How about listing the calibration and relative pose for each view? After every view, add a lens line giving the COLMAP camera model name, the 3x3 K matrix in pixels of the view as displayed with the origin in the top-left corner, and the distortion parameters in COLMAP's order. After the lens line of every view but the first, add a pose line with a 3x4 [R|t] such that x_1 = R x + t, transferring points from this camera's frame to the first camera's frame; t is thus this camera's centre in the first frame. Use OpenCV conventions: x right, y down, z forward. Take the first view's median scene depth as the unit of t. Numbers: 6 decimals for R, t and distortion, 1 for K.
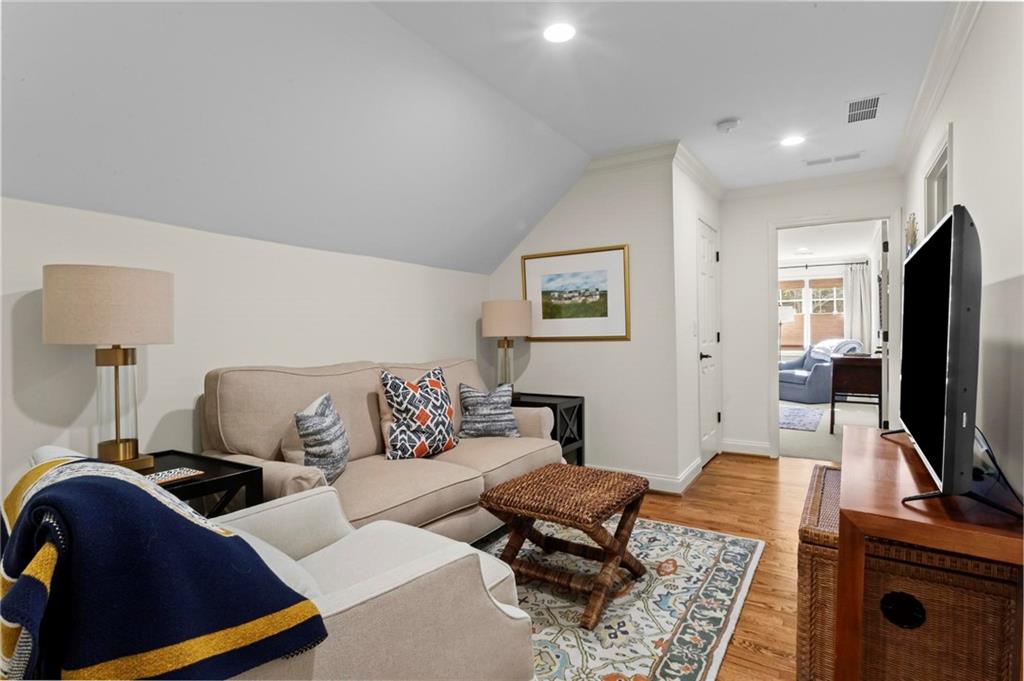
lens RADIAL K [[518.5, 0, 511.1], [0, 518.5, 344.2], [0, 0, 1]] dist [0.005167, -0.000001]
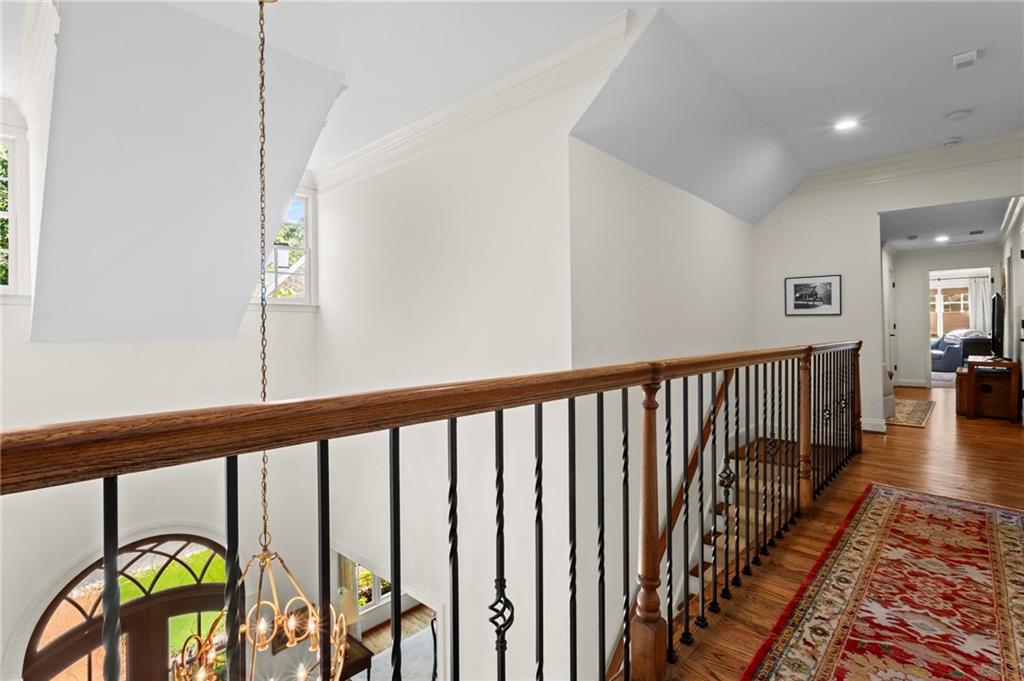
lens RADIAL K [[485.0, 0, 511.6], [0, 485.0, 332.2], [0, 0, 1]] dist [0.001353, 0.000131]
pose [[0.982609, 0.000271, -0.185688, -0.379215], [-0.003221, 0.999873, -0.015588, 0.022607], [0.185661, 0.015915, 0.982485, -0.593277]]
